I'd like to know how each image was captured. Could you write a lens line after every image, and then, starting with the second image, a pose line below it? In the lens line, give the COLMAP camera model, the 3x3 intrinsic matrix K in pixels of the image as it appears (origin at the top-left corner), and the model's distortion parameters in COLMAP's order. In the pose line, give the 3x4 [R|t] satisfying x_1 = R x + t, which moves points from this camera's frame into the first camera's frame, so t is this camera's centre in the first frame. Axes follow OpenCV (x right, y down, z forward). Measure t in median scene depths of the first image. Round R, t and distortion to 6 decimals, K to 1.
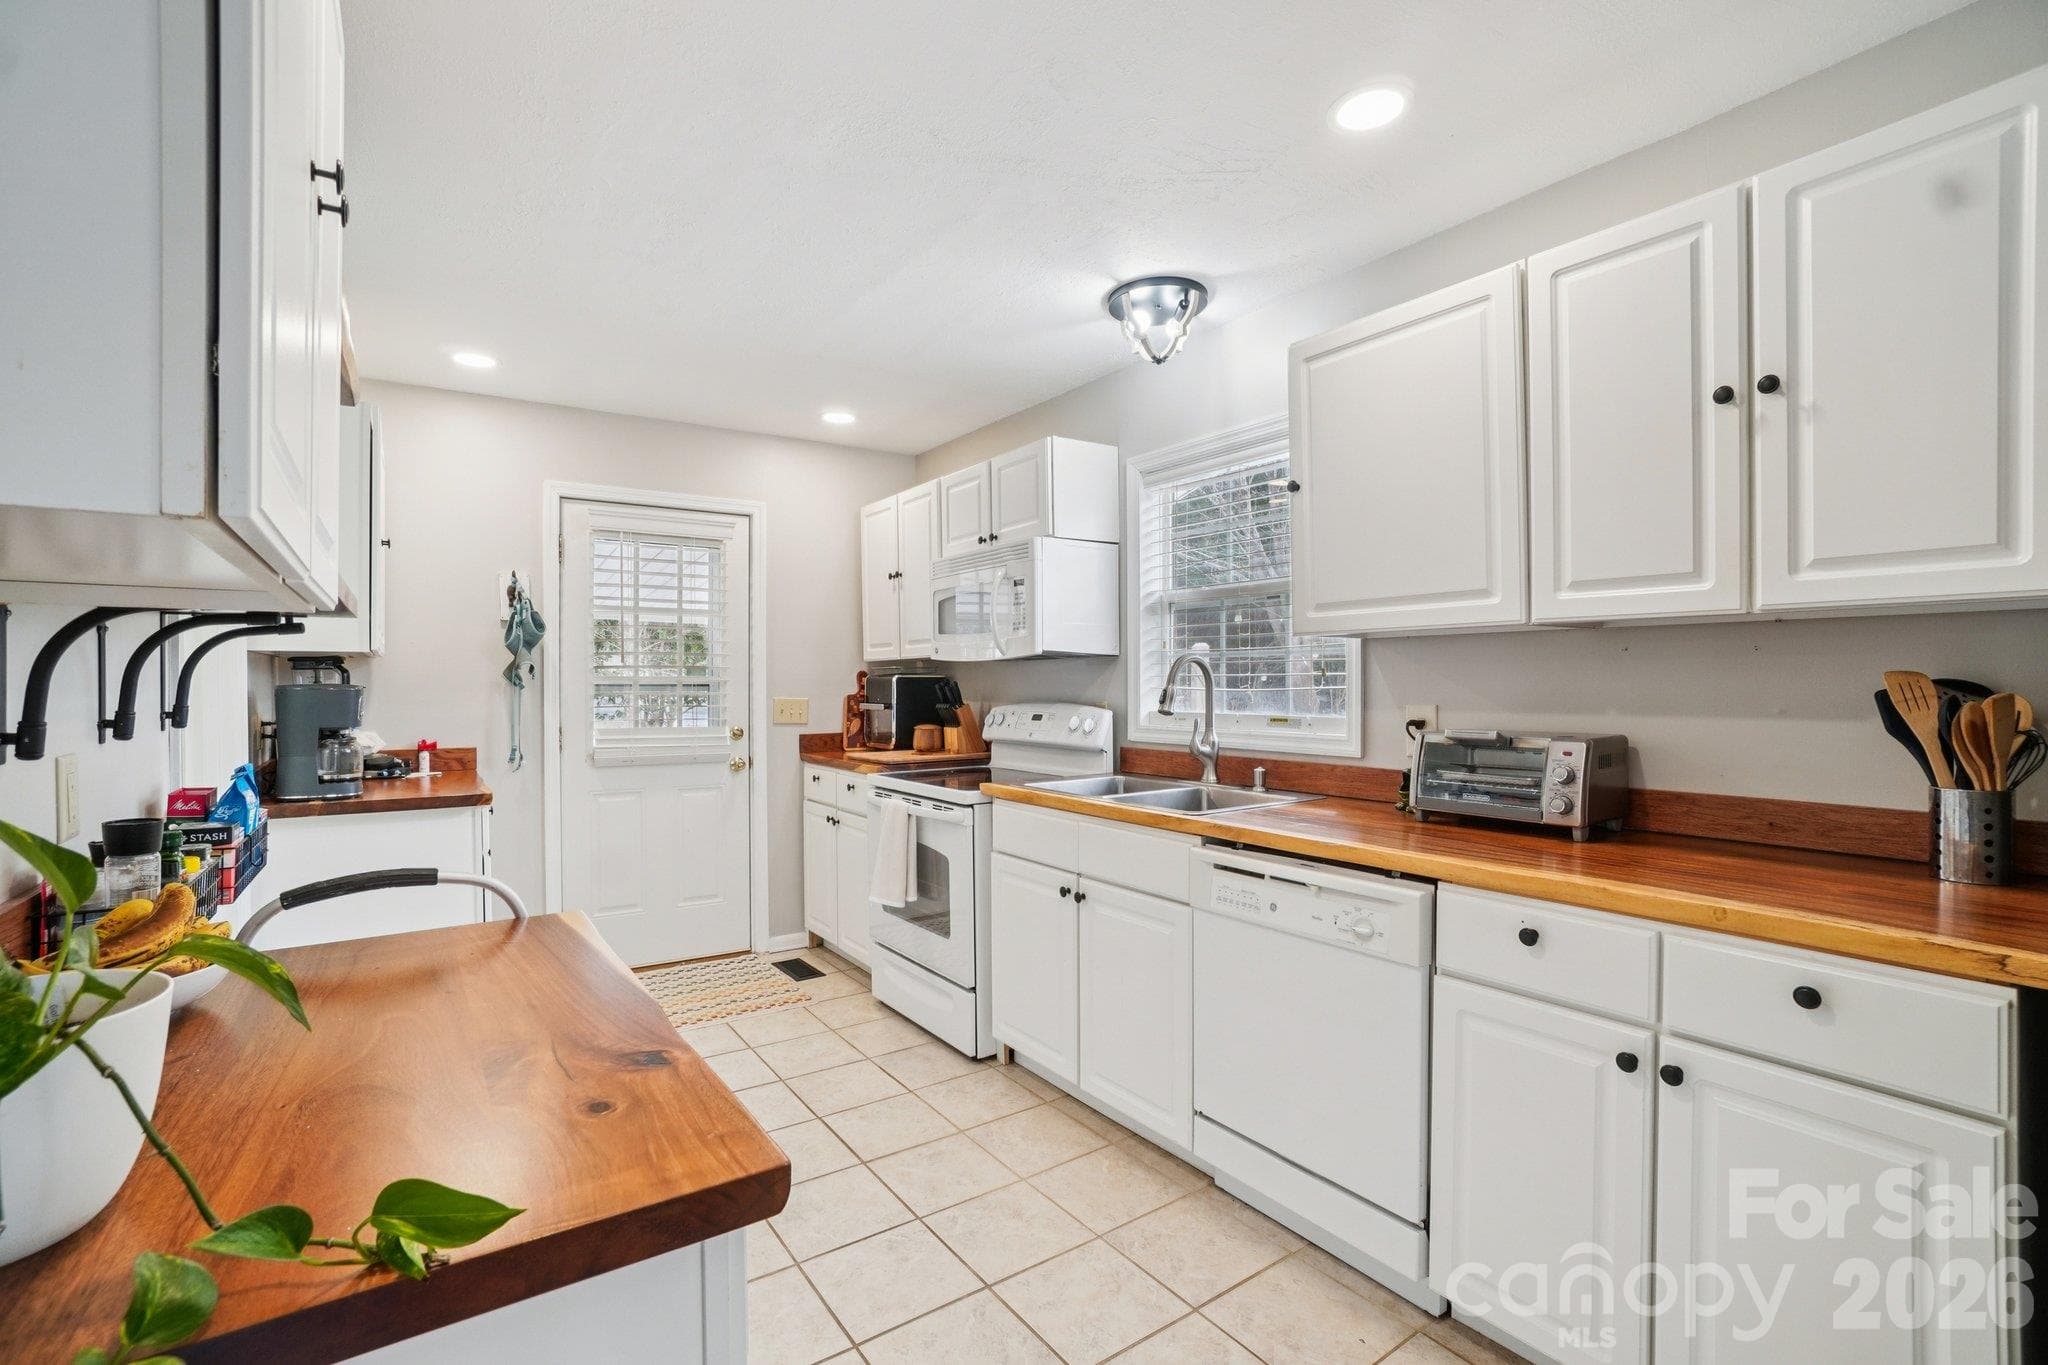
lens RADIAL K [[911.3, 0, 1017.2], [0, 911.3, 679.4], [0, 0, 1]] dist [-0.073780, 0.027014]
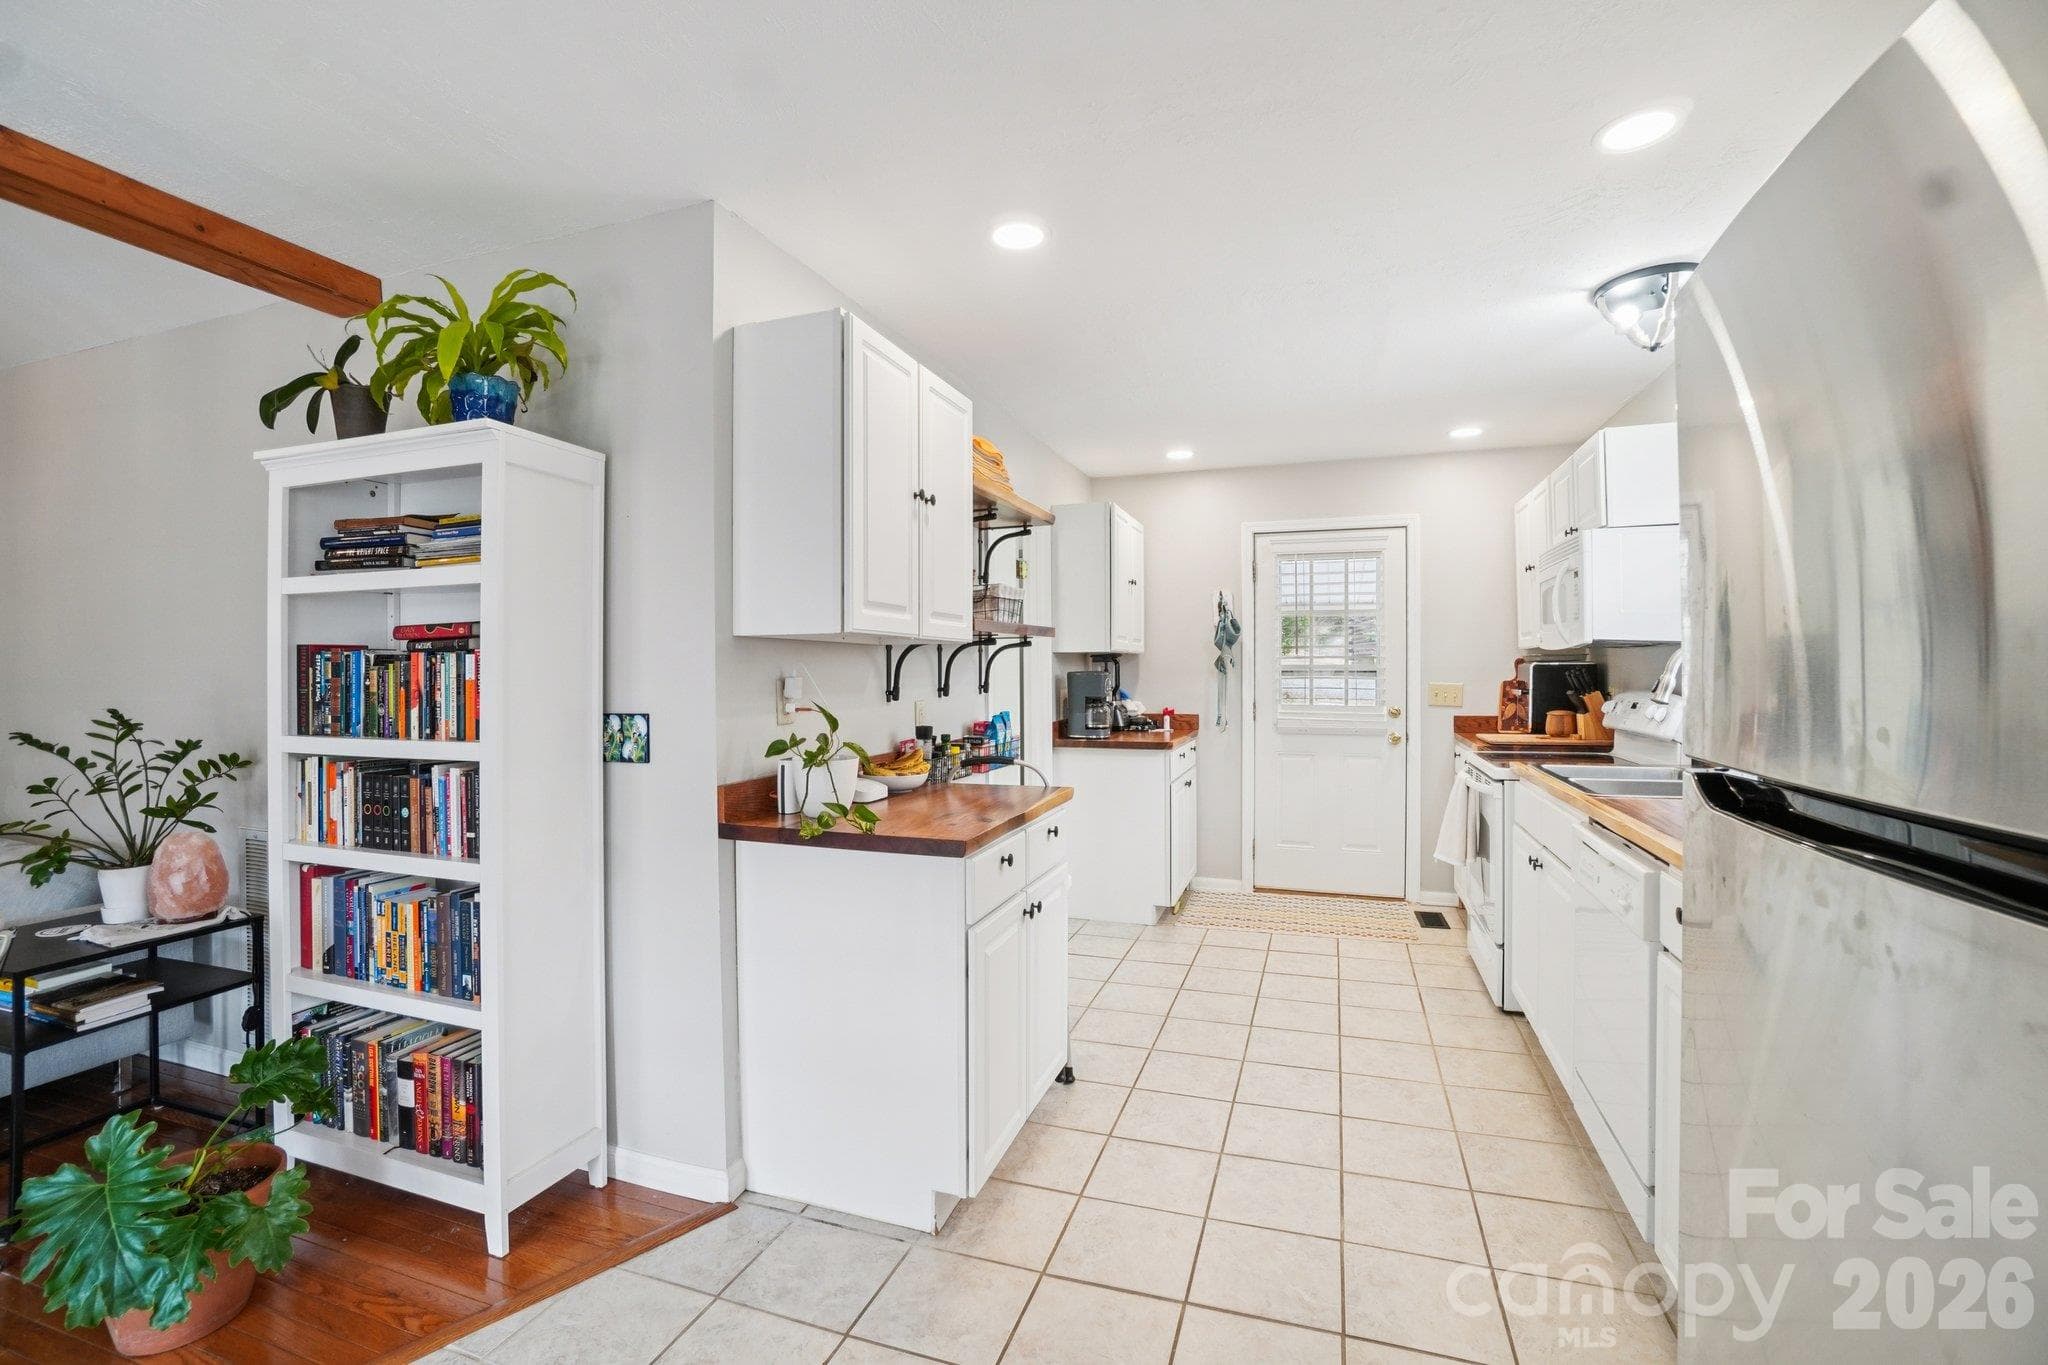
lens RADIAL K [[911.3, 0, 1017.2], [0, 911.3, 679.4], [0, 0, 1]] dist [-0.073780, 0.027014]
pose [[0.587087, 0.010873, -0.809451, 0.379394], [0.003869, 0.999861, 0.016237, -0.005163], [0.809514, -0.012664, 0.586963, -0.097192]]
